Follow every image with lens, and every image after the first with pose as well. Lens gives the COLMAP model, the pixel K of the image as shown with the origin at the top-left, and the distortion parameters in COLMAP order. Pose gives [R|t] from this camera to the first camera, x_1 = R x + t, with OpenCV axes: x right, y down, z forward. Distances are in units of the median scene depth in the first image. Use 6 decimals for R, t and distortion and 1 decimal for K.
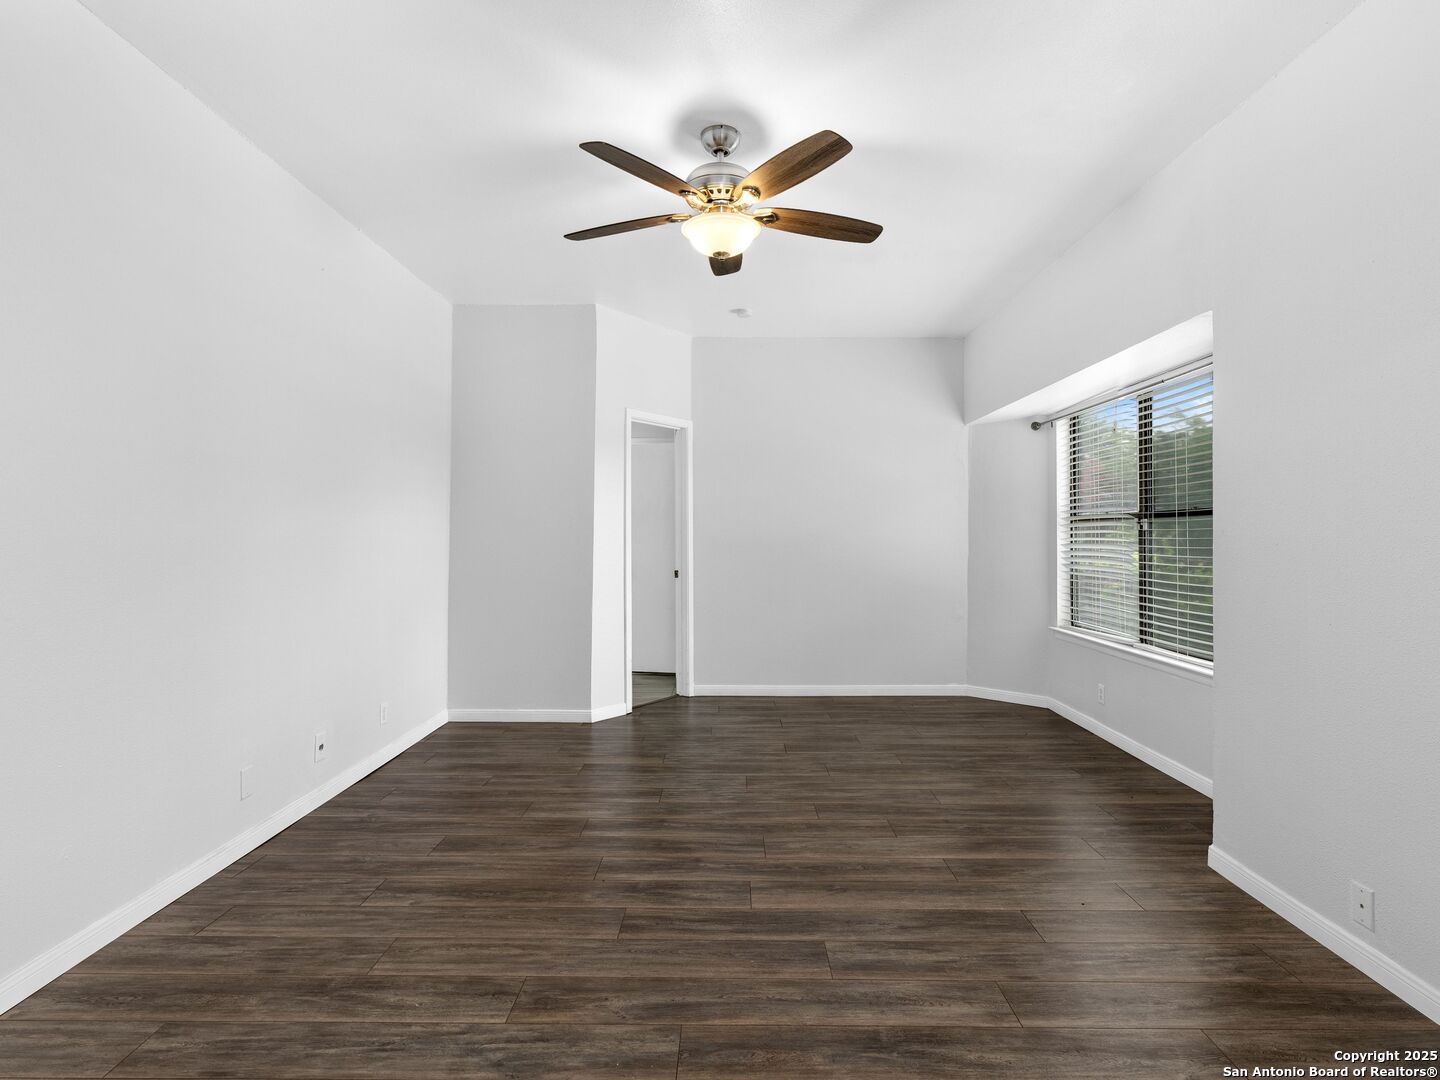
lens RADIAL K [[737.0, 0, 722.8], [0, 737.0, 535.5], [0, 0, 1]] dist [-0.015195, 0.007372]
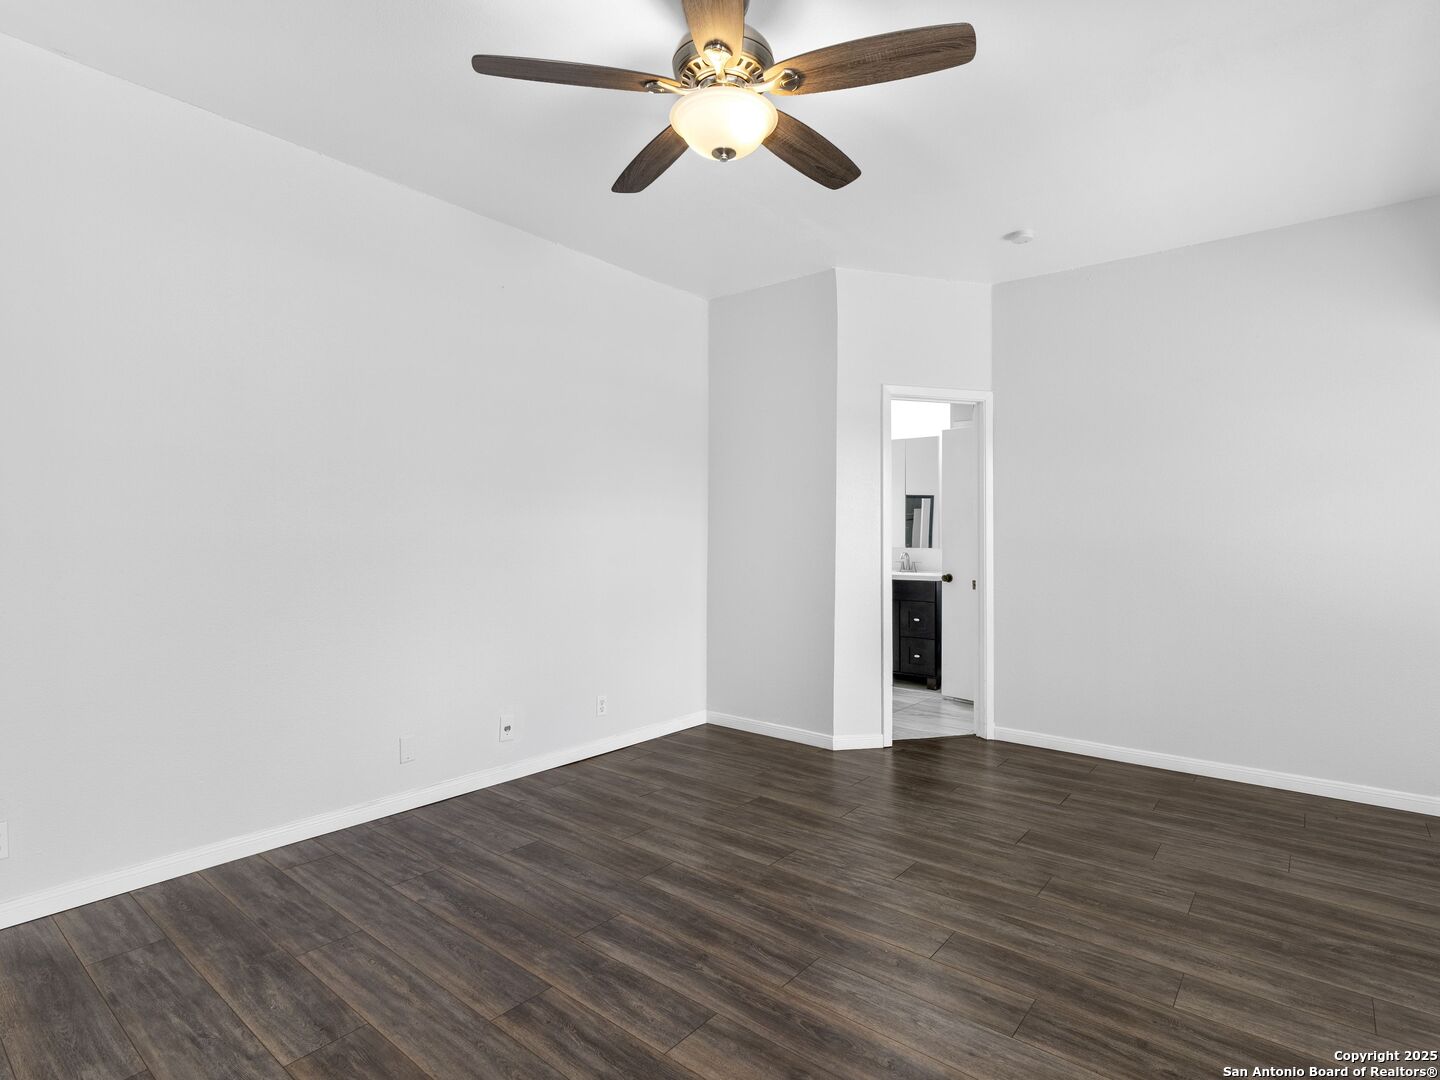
lens RADIAL K [[737.0, 0, 719.4], [0, 737.0, 539.8], [0, 0, 1]] dist [-0.015195, 0.007372]
pose [[0.784182, 0.006703, -0.620494, 0.364377], [-0.005893, 0.999977, 0.003356, 0.004324], [0.620502, 0.001025, 0.784204, 0.334273]]
